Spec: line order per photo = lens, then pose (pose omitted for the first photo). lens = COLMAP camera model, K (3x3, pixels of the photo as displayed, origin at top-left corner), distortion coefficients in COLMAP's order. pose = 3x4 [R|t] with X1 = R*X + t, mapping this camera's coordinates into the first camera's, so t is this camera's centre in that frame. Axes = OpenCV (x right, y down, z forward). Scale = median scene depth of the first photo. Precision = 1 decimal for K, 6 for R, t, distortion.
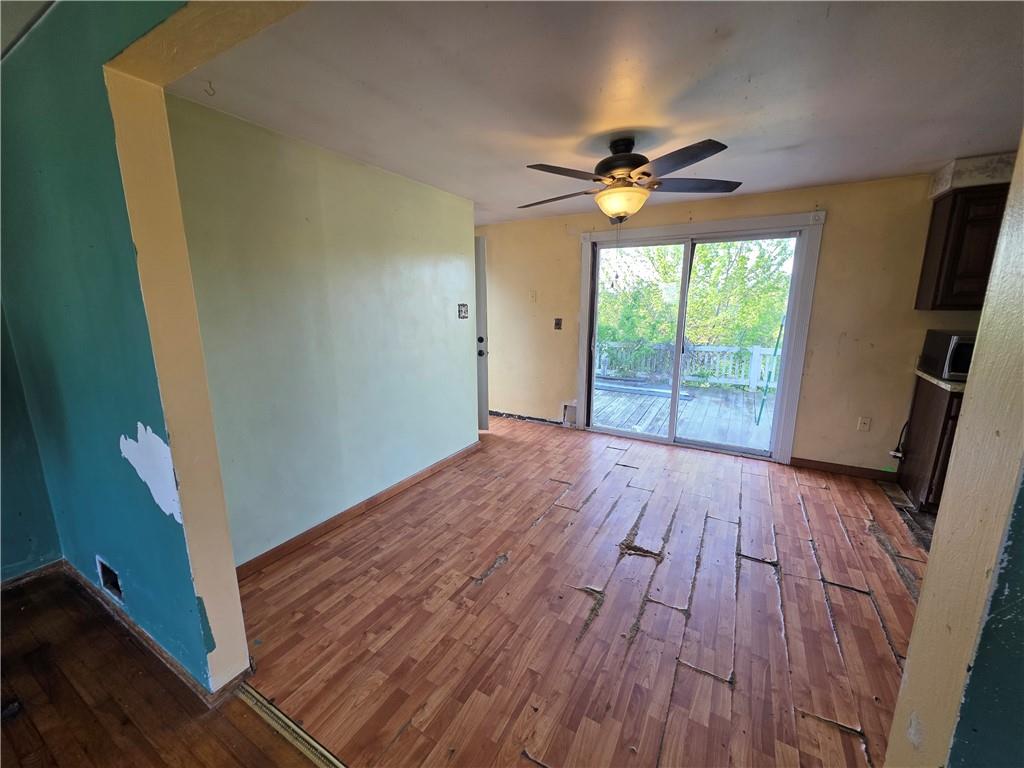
lens RADIAL K [[410.0, 0, 510.6], [0, 410.0, 382.3], [0, 0, 1]] dist [-0.000625, -0.000019]
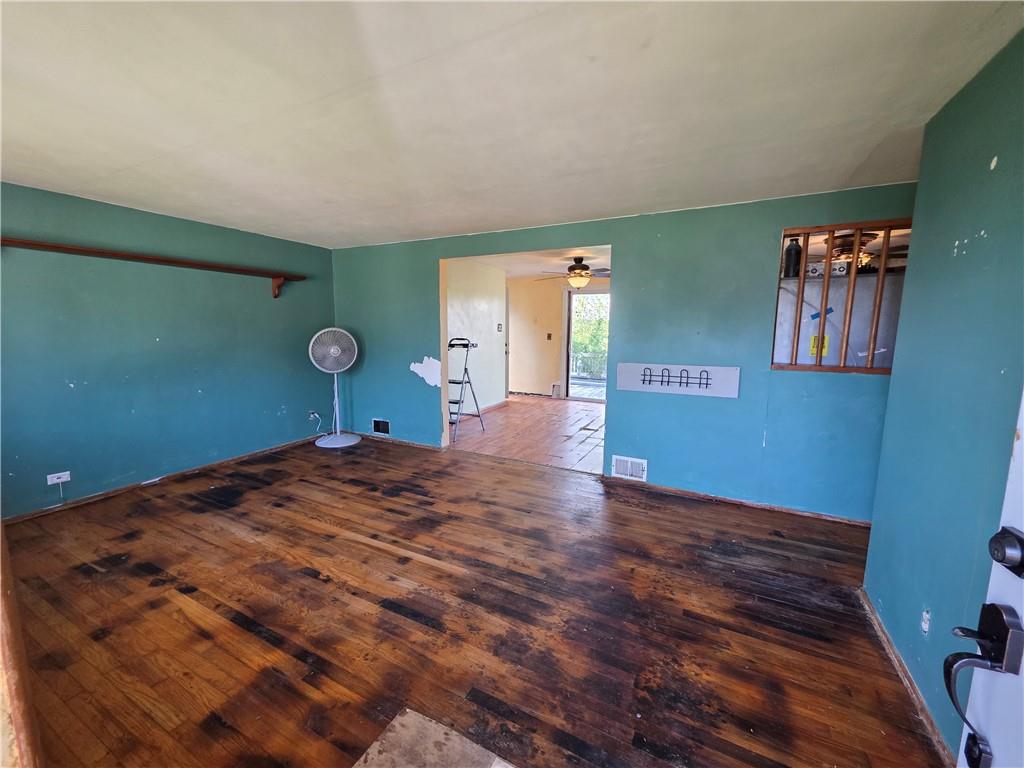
lens RADIAL K [[410.0, 0, 512.1], [0, 410.0, 383.5], [0, 0, 1]] dist [-0.000625, -0.000019]
pose [[0.998867, 0.005220, 0.047304, -0.124039], [-0.002489, 0.998337, -0.057597, 0.158068], [-0.047526, 0.057414, 0.997219, -0.714219]]
